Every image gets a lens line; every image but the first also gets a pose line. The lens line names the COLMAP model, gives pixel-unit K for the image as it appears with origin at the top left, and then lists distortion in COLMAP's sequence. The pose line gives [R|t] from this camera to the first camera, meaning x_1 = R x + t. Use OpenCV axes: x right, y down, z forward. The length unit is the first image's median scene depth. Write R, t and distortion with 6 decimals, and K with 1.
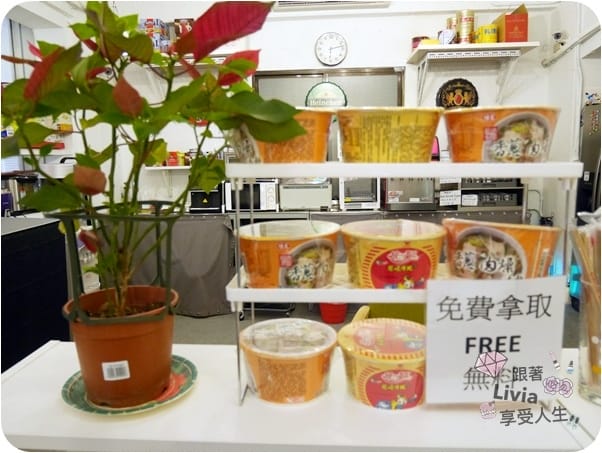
lens RADIAL K [[485.4, 0, 302.2], [0, 485.4, 227.1], [0, 0, 1]] dist [-0.041045, 0.004100]
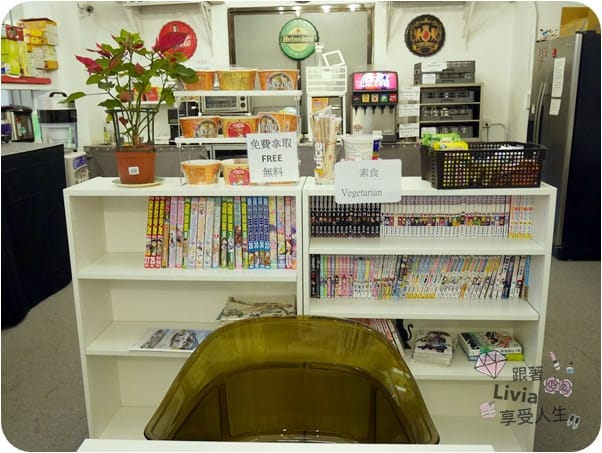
lens RADIAL K [[567.4, 0, 300.4], [0, 567.4, 226.7], [0, 0, 1]] dist [-0.005390, 0.000000]
pose [[0.999957, 0.001494, -0.009139, 0.580011], [-0.000697, 0.996247, 0.086552, 0.347770], [0.009234, -0.086542, 0.996205, -2.208456]]
